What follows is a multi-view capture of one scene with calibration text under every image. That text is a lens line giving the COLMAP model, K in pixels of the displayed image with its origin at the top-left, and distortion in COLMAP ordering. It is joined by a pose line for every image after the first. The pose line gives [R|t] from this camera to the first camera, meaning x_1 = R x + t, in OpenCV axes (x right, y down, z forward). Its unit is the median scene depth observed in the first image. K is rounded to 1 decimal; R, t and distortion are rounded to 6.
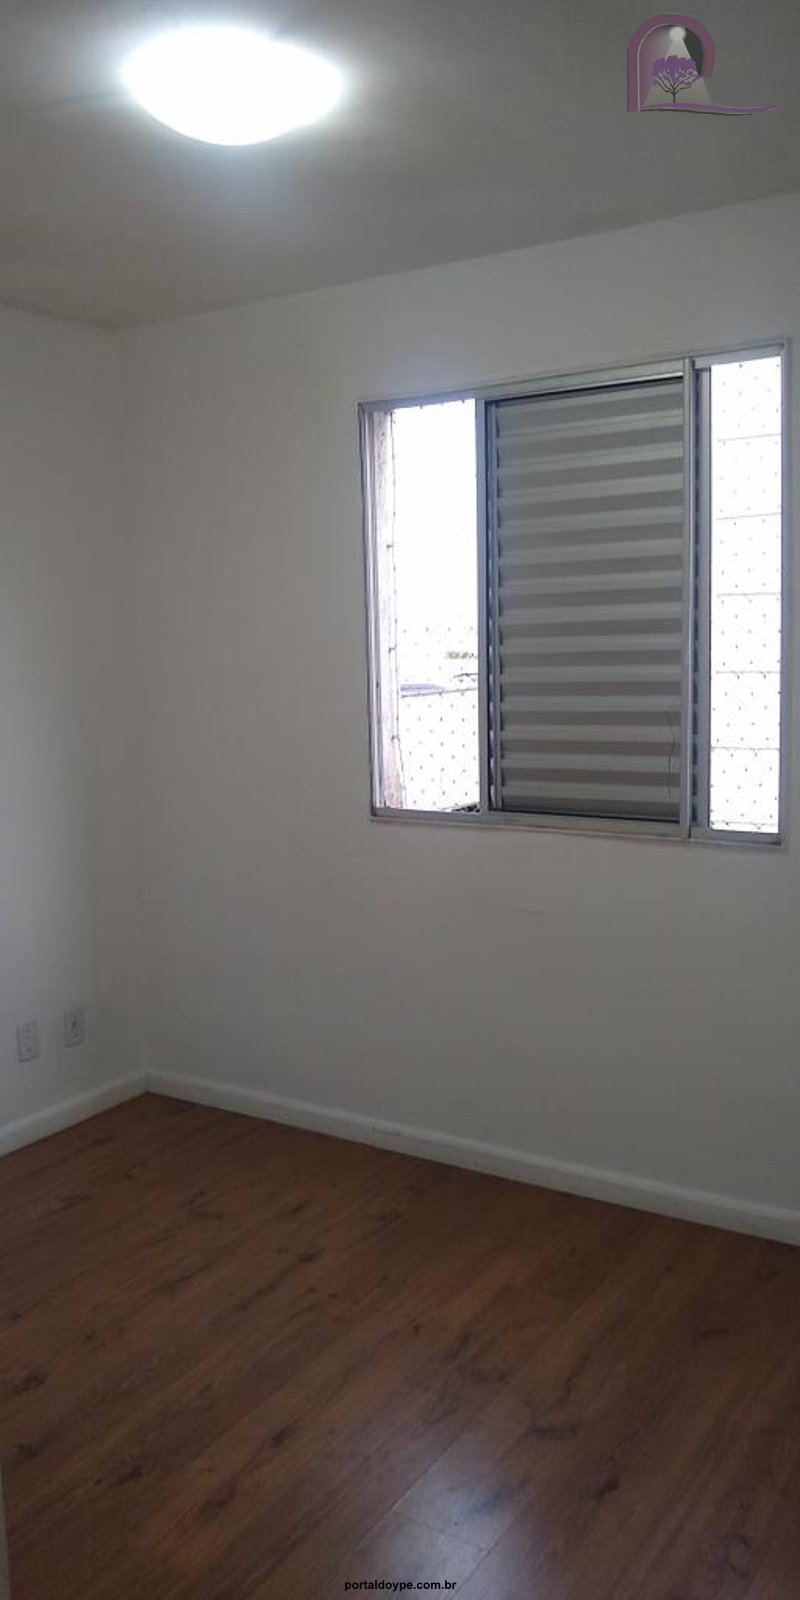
lens RADIAL K [[1264.5, 0, 404.4], [0, 1264.5, 802.8], [0, 0, 1]] dist [-0.003014, -0.006660]
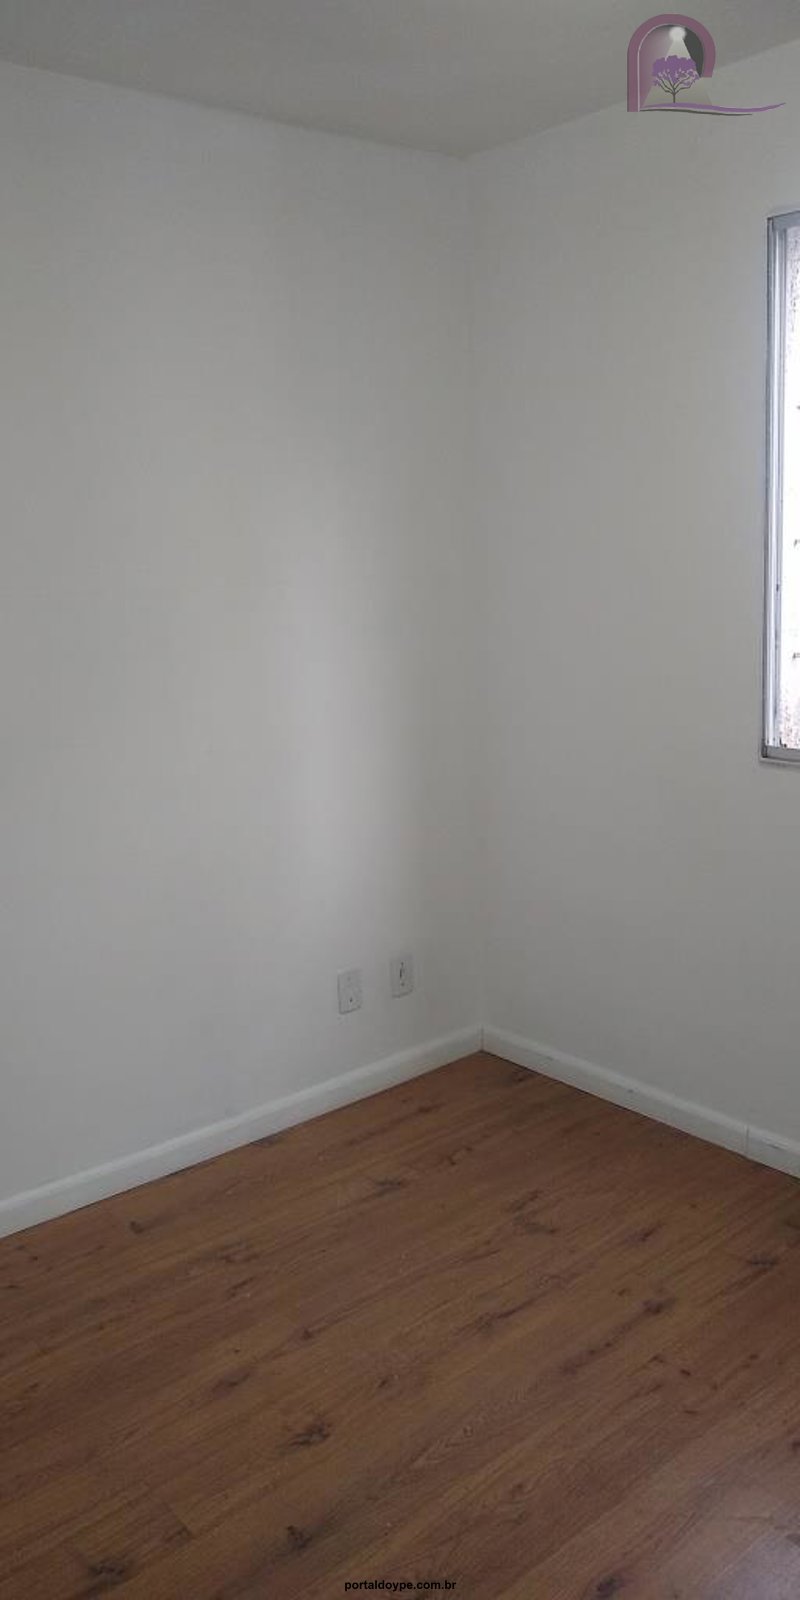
lens RADIAL K [[1264.5, 0, 394.9], [0, 1264.5, 789.6], [0, 0, 1]] dist [-0.003014, -0.006660]
pose [[0.954610, 0.044777, -0.294474, -0.013019], [-0.021438, 0.996401, 0.082013, -0.032181], [0.297087, -0.071977, 0.952134, 0.204889]]
